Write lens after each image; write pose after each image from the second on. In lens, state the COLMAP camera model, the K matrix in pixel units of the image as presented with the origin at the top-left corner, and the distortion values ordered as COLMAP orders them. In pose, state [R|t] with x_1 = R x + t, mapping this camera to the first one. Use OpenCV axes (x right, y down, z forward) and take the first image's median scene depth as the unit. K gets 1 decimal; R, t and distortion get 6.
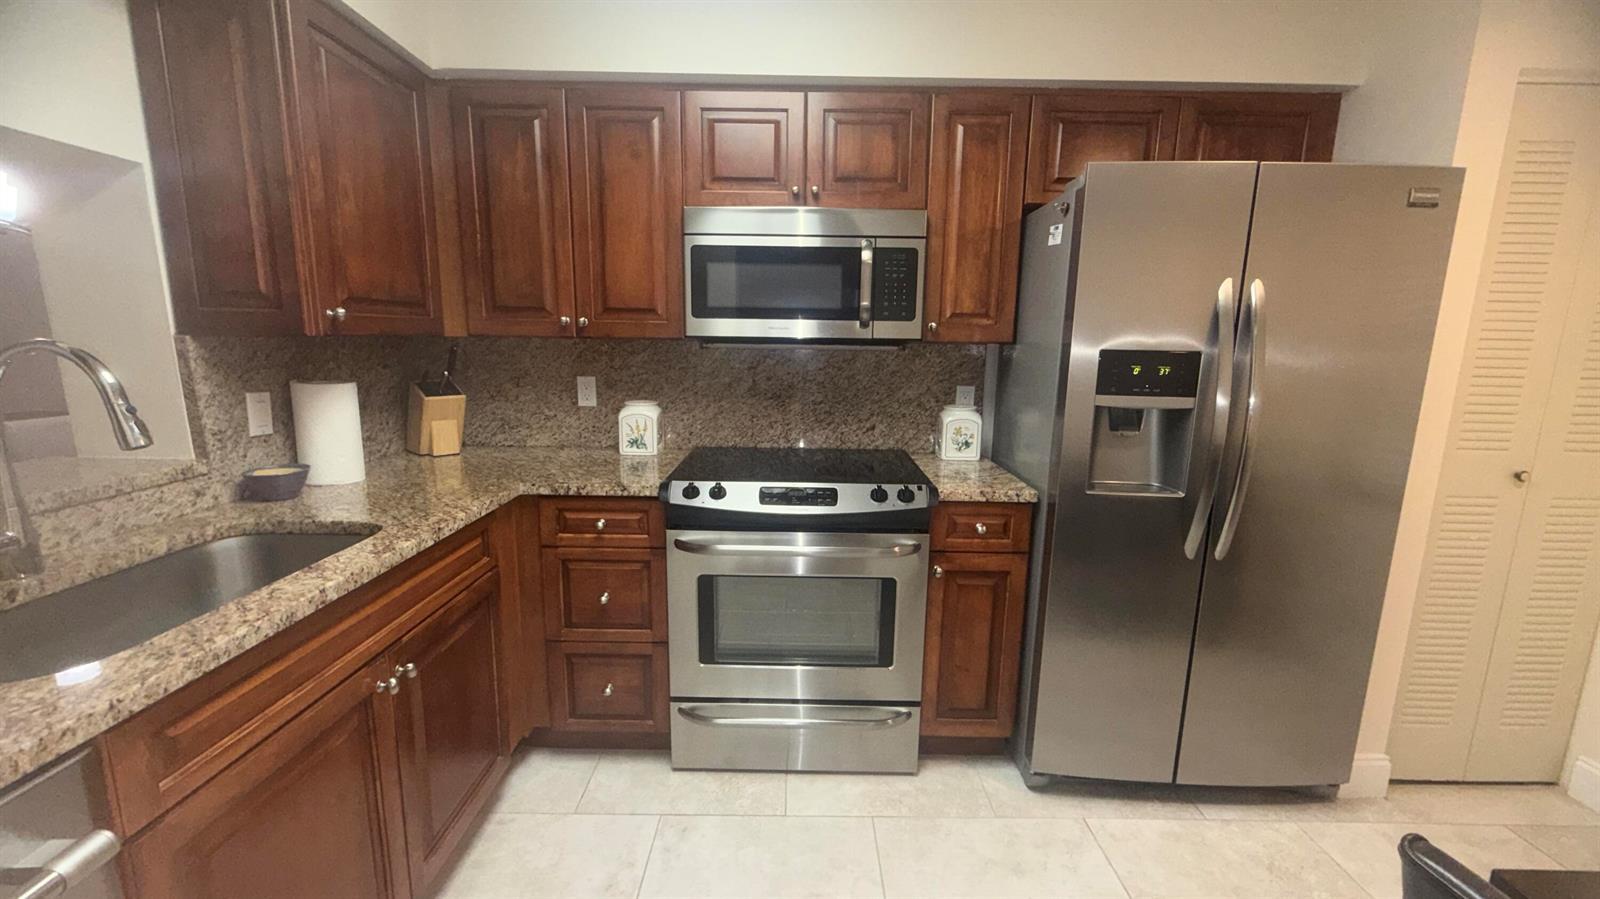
lens RADIAL K [[637.4, 0, 798.9], [0, 637.4, 447.7], [0, 0, 1]] dist [0.002010, 0.000589]
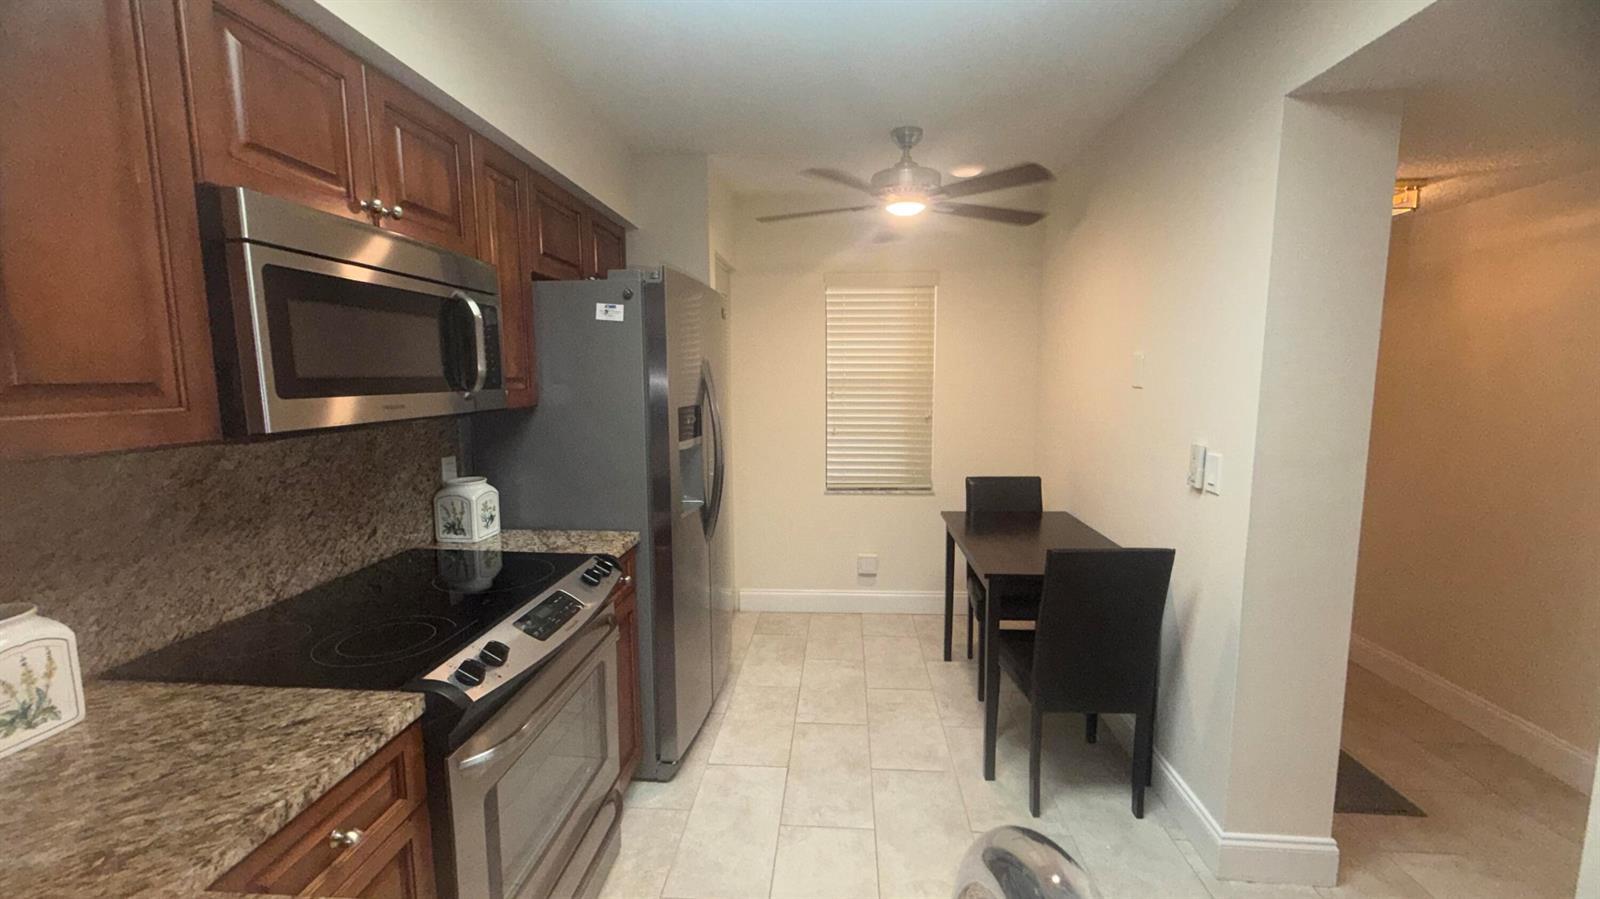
lens RADIAL K [[637.4, 0, 803.4], [0, 637.4, 452.1], [0, 0, 1]] dist [0.002010, 0.000589]
pose [[0.072538, -0.137232, 0.987879, -0.587399], [0.175639, 0.976767, 0.122791, -0.130887], [-0.981779, 0.164603, 0.094956, 0.463129]]
